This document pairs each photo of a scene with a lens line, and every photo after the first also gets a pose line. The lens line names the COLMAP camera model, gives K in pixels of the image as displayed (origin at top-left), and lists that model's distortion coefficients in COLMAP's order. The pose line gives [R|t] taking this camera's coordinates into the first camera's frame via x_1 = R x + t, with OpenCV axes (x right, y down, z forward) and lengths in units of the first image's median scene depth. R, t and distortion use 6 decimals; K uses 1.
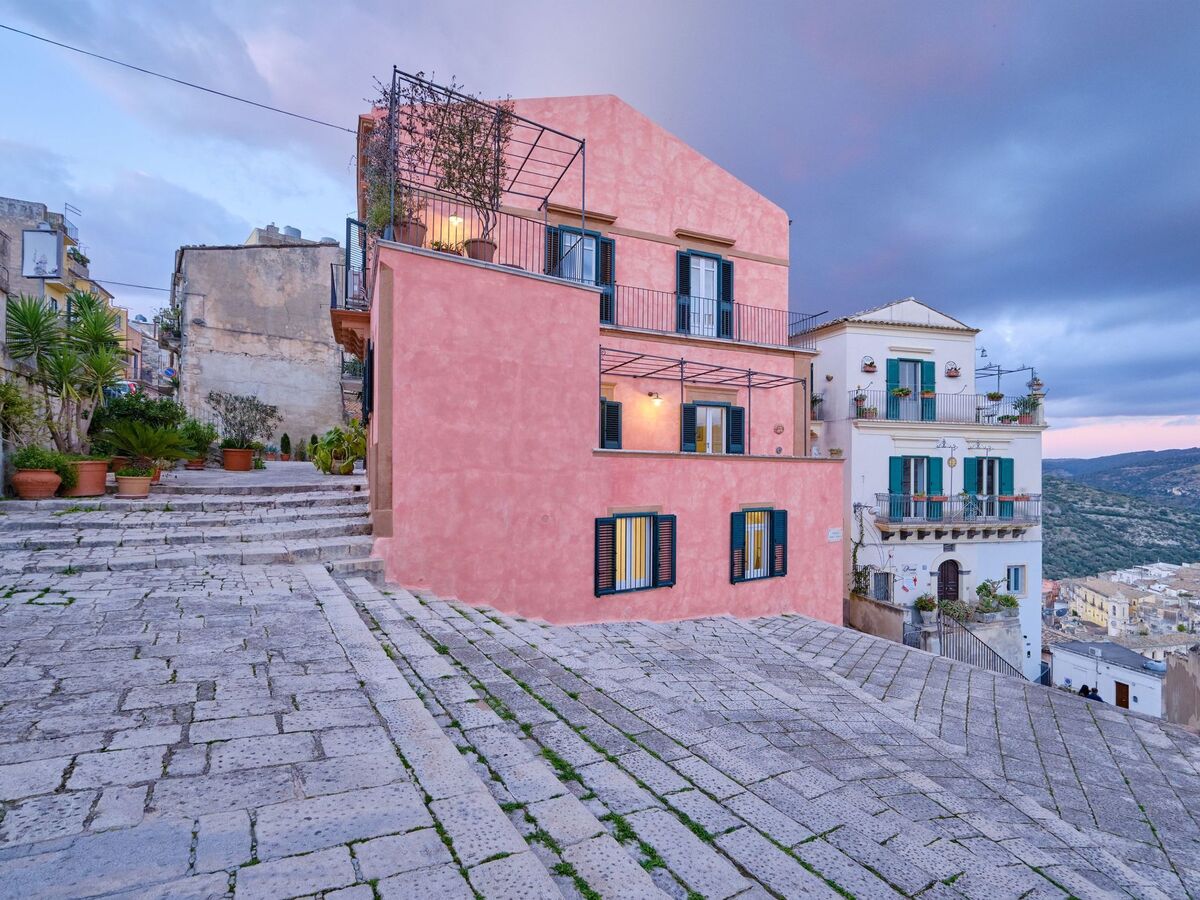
lens RADIAL K [[619.0, 0, 535.1], [0, 619.0, 413.4], [0, 0, 1]] dist [-0.001922, -0.001585]
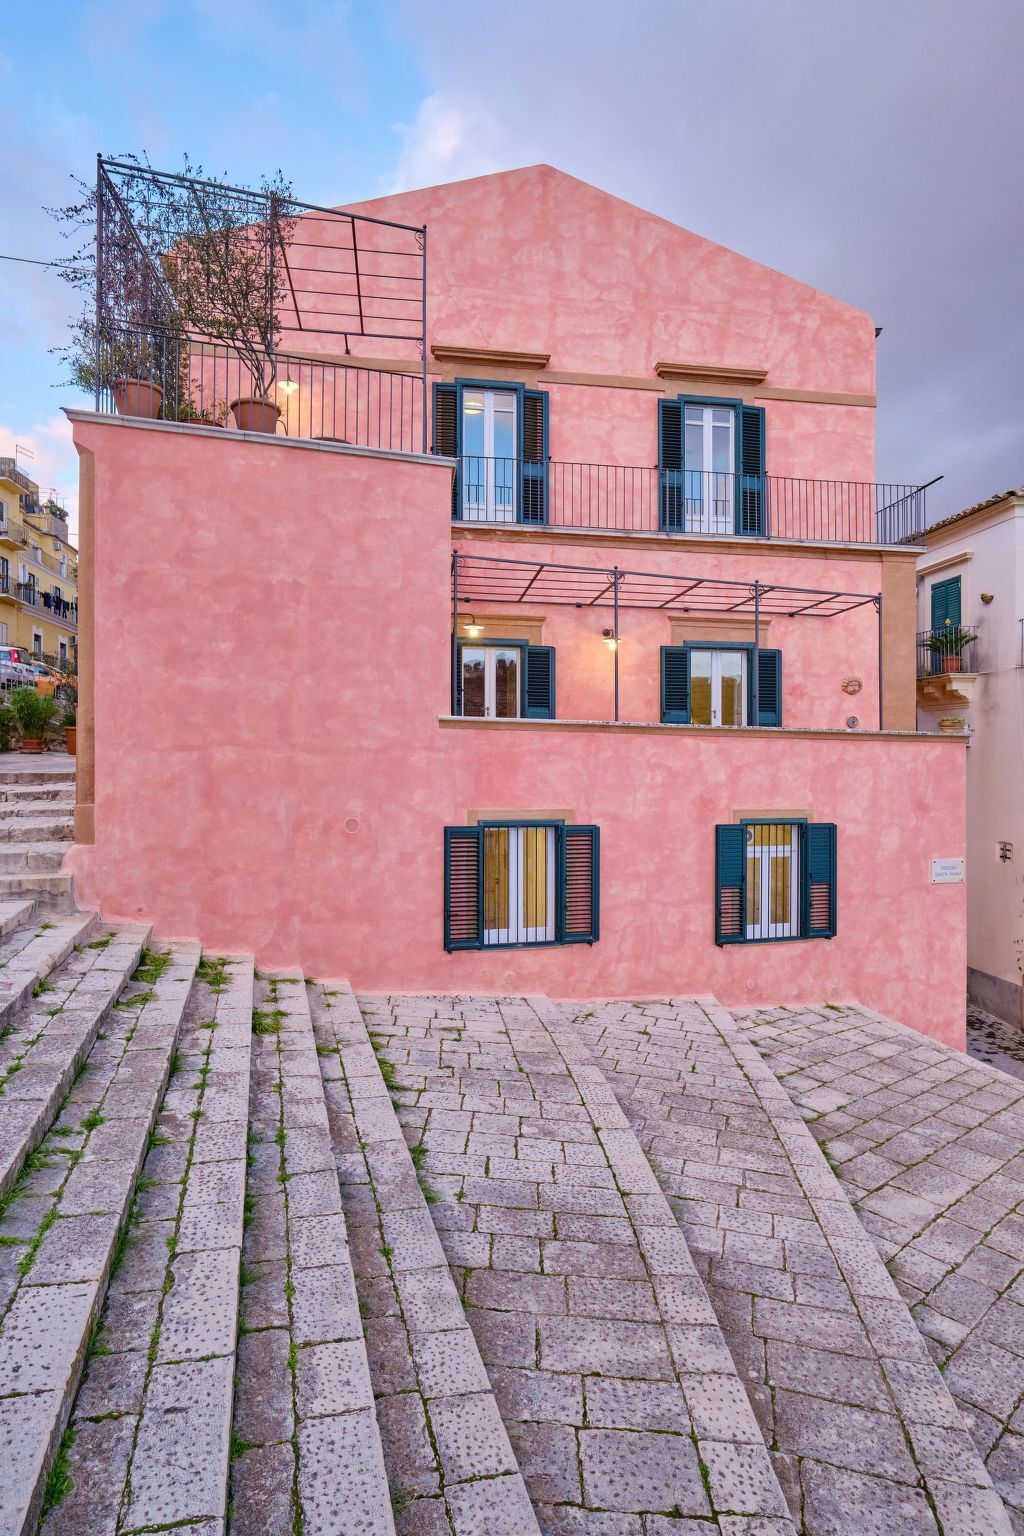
lens RADIAL K [[811.0, 0, 512.1], [0, 811.0, 700.8], [0, 0, 1]] dist [-0.002778, -0.000502]
pose [[0.959891, -0.017503, -0.279827, 0.343552], [0.019275, 0.999808, 0.003584, 0.034964], [0.279711, -0.008834, 0.960044, 0.202149]]
